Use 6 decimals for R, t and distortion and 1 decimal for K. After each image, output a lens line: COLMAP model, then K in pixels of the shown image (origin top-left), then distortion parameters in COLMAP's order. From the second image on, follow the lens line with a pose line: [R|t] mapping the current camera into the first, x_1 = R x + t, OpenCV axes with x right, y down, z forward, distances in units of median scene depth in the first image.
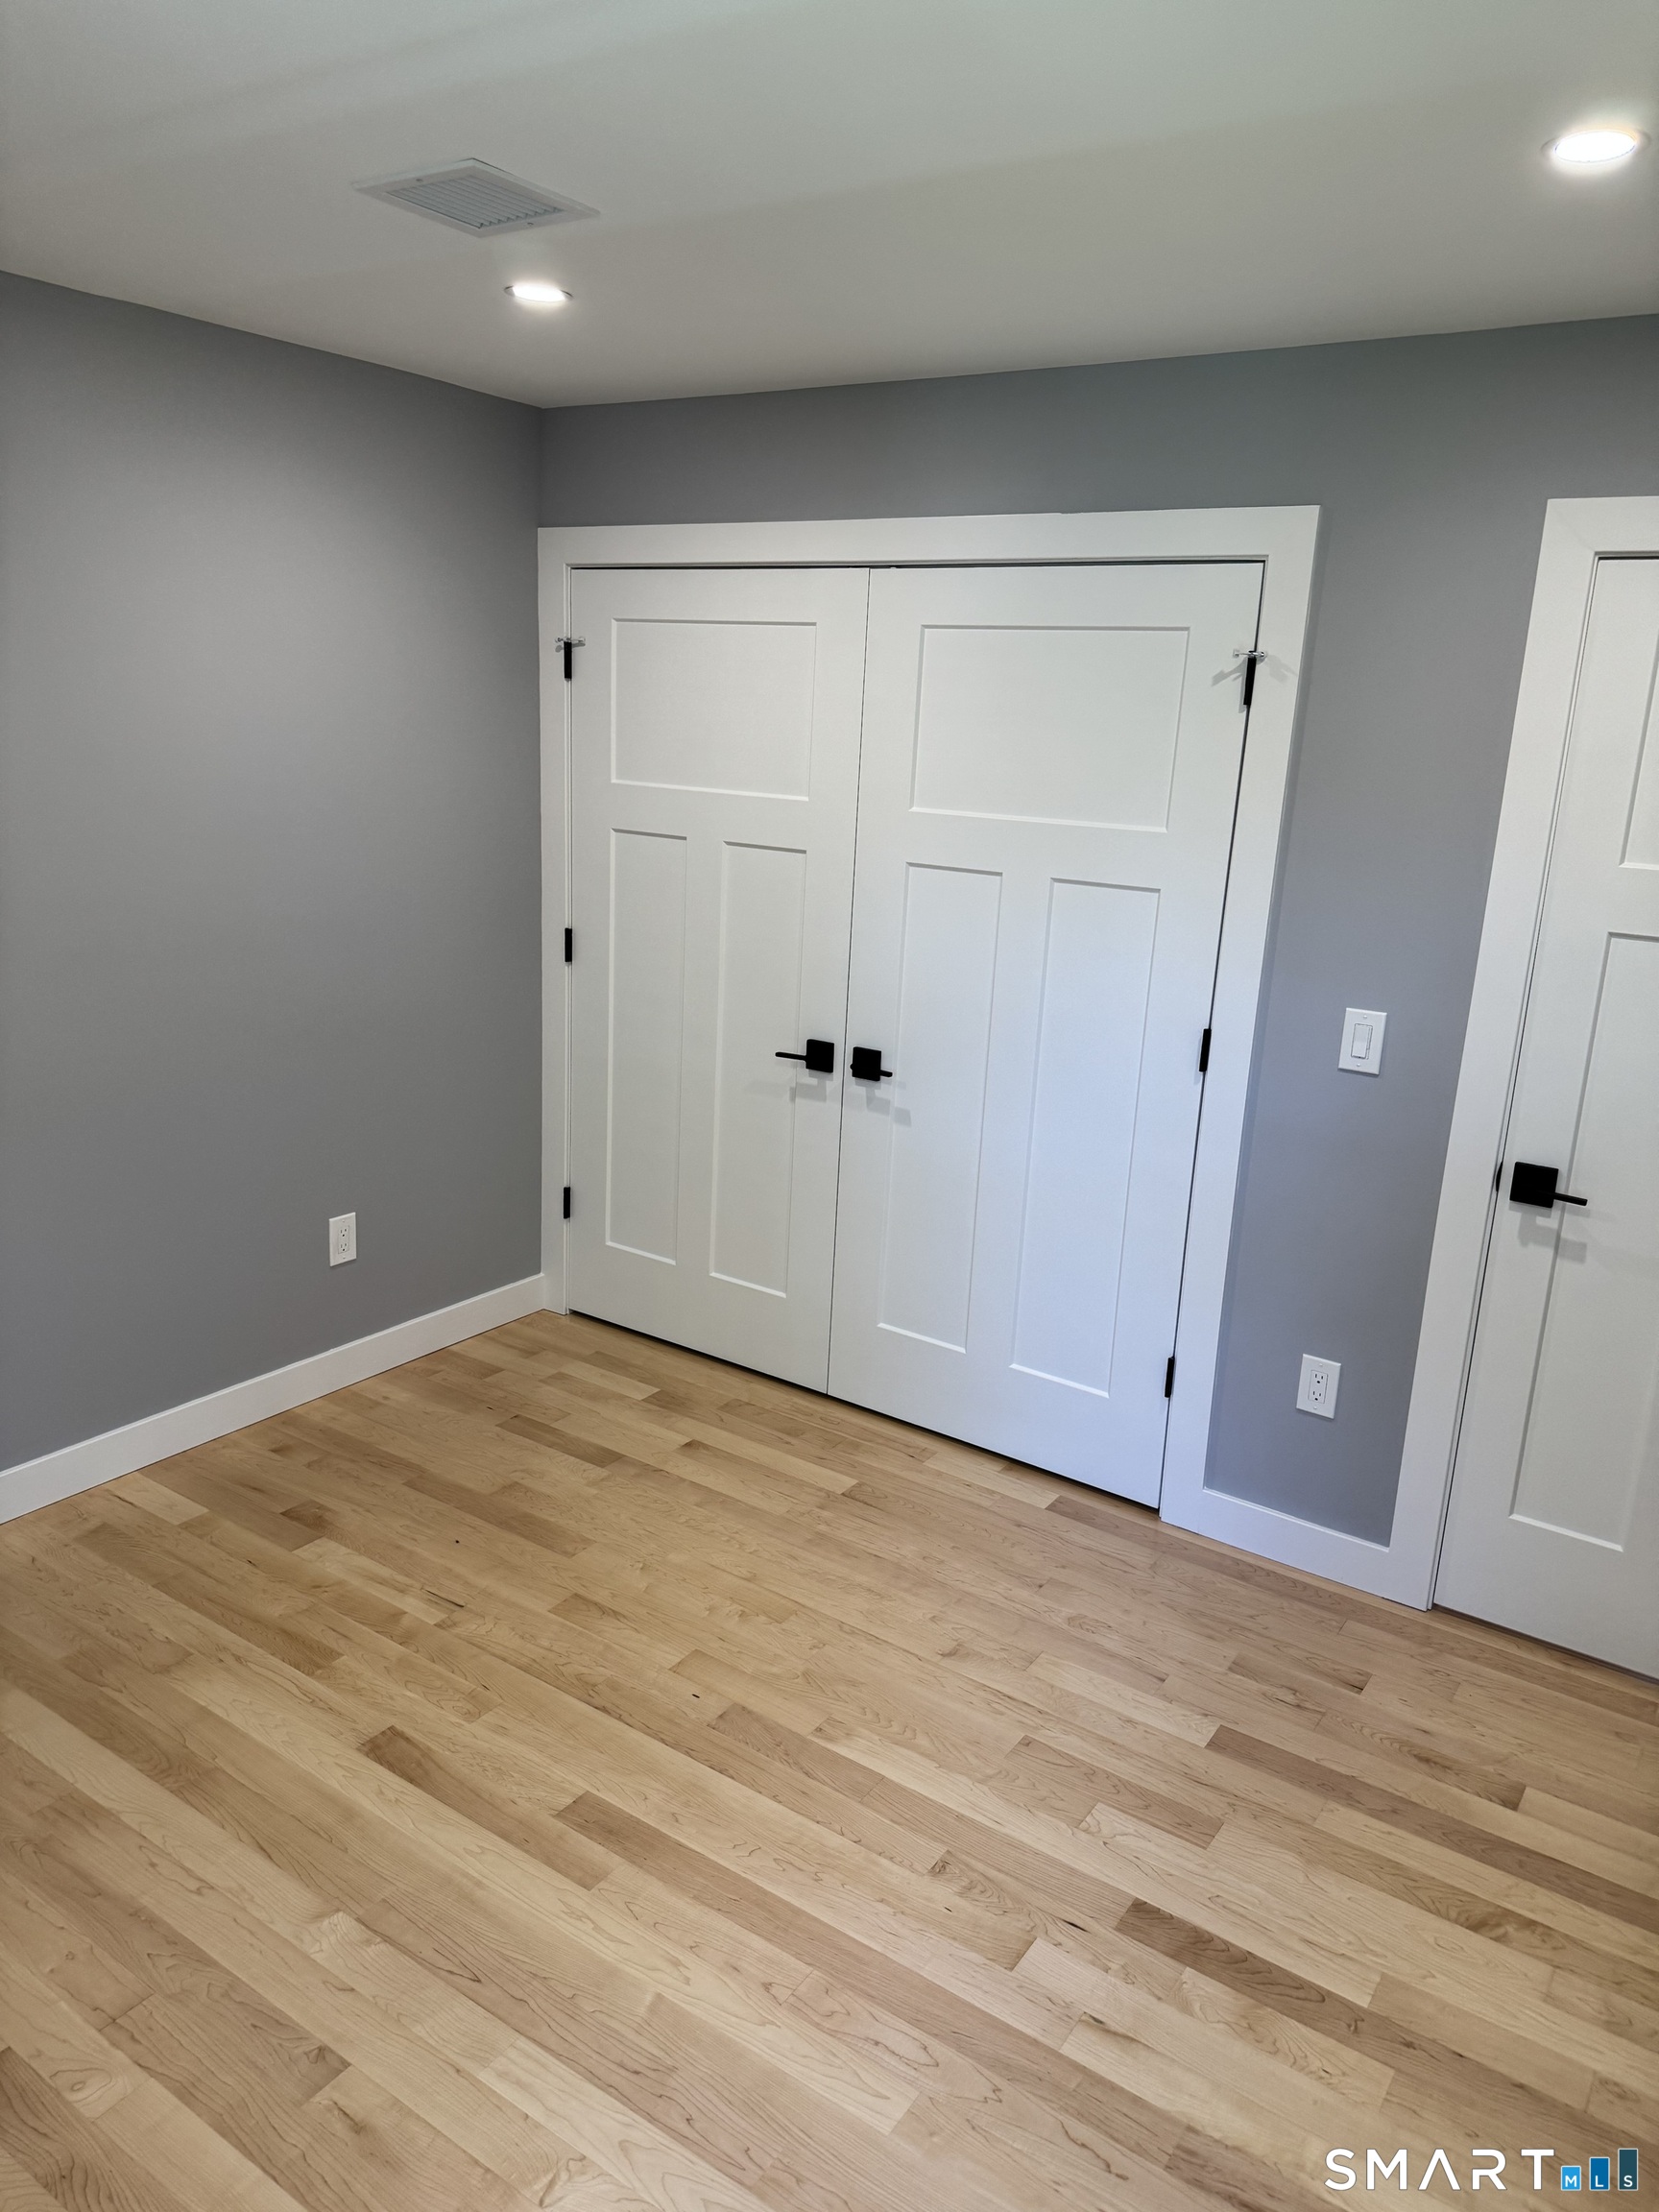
lens RADIAL K [[1580.3, 0, 832.1], [0, 1580.3, 1111.2], [0, 0, 1]] dist [0.060986, -0.055259]
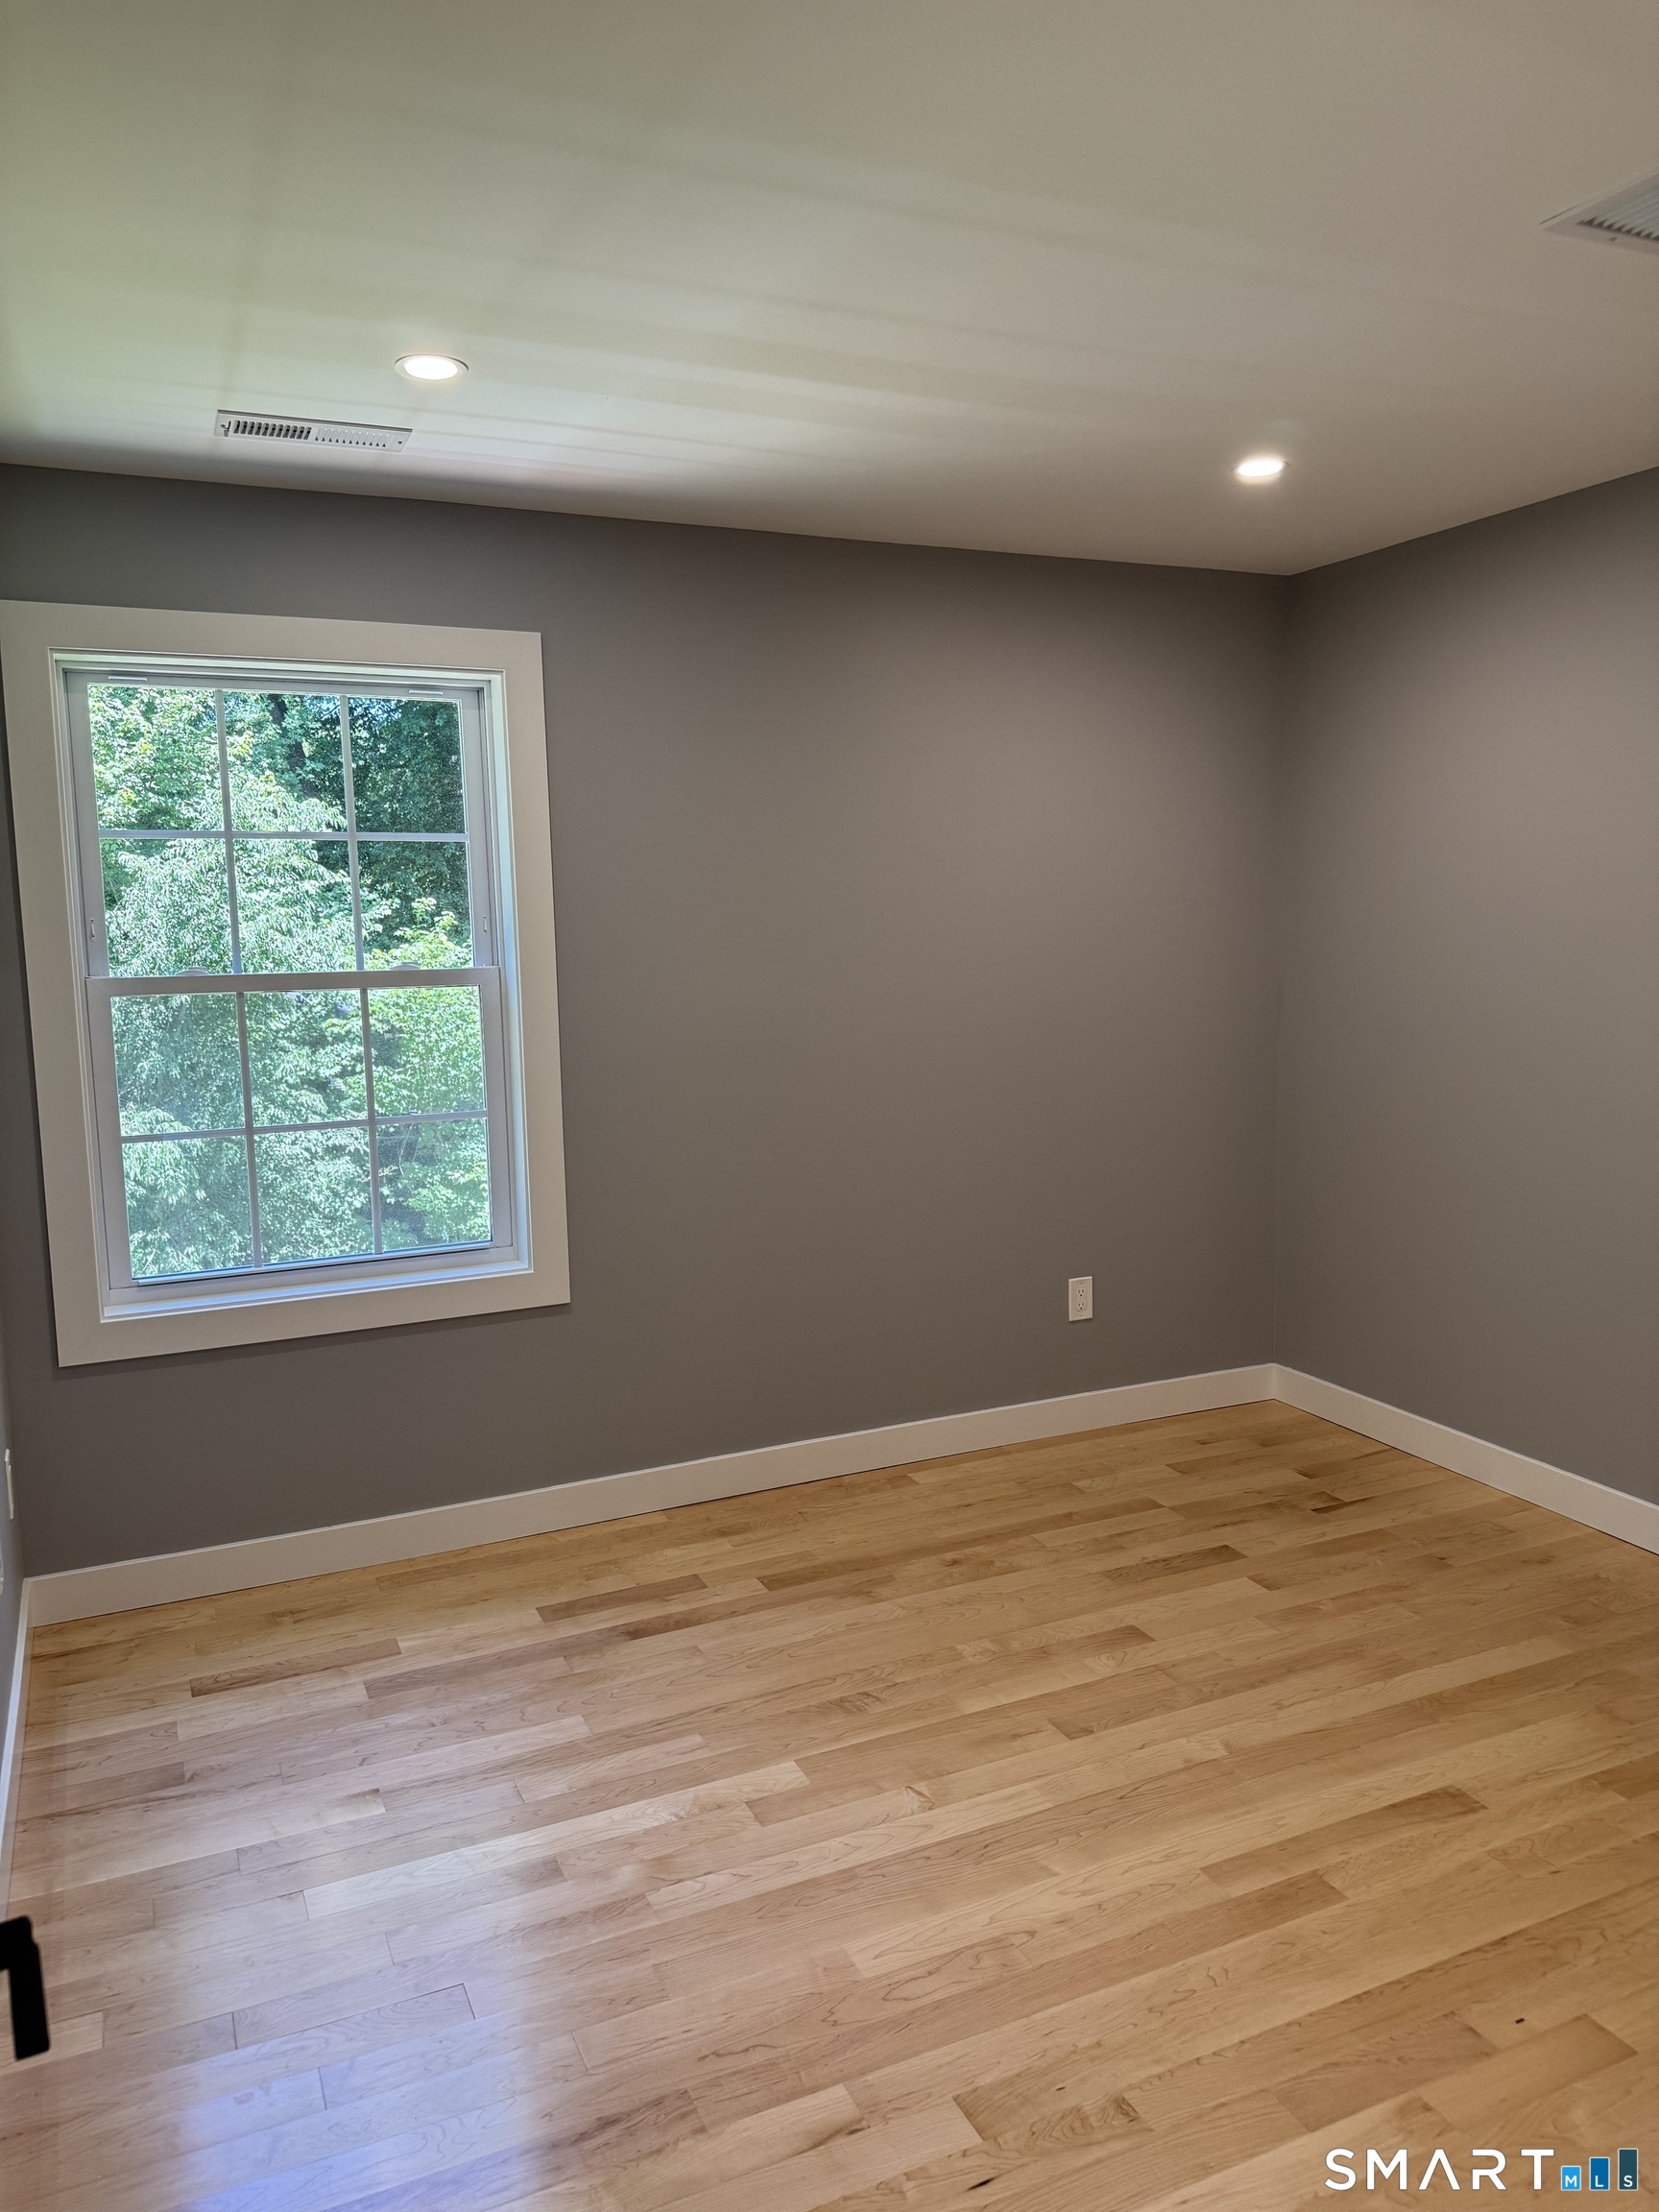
lens RADIAL K [[1580.3, 0, 833.4], [0, 1580.3, 1104.1], [0, 0, 1]] dist [0.060986, -0.055259]
pose [[-0.521378, 0.057793, -0.851367, 0.906830], [-0.217604, 0.955715, 0.198137, -0.159539], [0.825114, 0.288565, -0.485712, 1.264112]]
